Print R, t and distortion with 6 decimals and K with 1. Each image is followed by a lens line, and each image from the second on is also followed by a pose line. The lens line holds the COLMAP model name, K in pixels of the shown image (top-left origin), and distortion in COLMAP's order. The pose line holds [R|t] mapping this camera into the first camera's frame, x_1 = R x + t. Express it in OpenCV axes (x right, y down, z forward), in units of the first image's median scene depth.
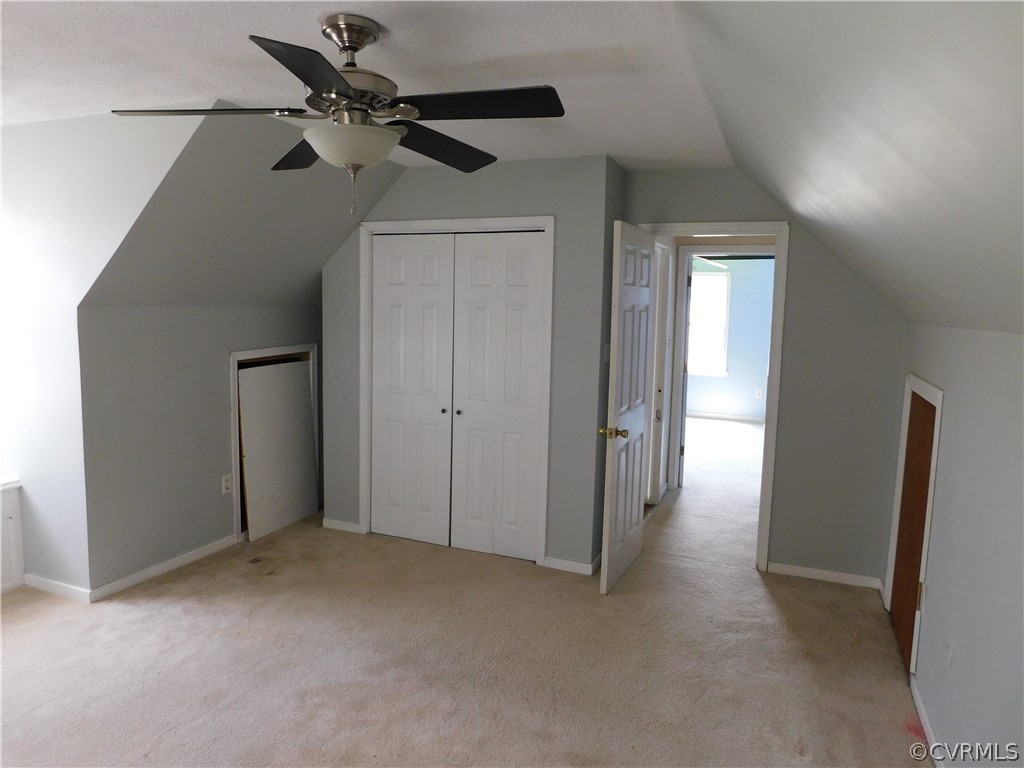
lens RADIAL K [[683.5, 0, 513.0], [0, 683.5, 385.8], [0, 0, 1]] dist [-0.047719, 0.033792]
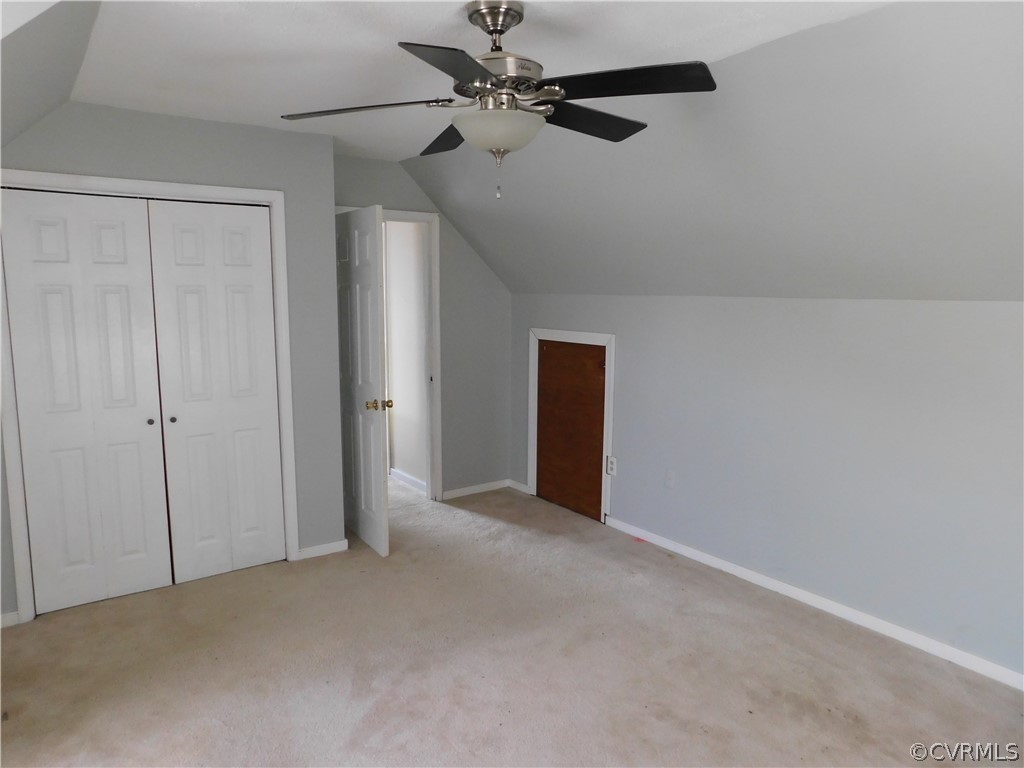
lens RADIAL K [[683.5, 0, 516.5], [0, 683.5, 381.1], [0, 0, 1]] dist [-0.047719, 0.033792]
pose [[0.513731, -0.137390, 0.846879, -0.582445], [0.105336, 0.989727, 0.096665, -0.044730], [-0.851460, 0.039547, 0.522926, 0.234943]]
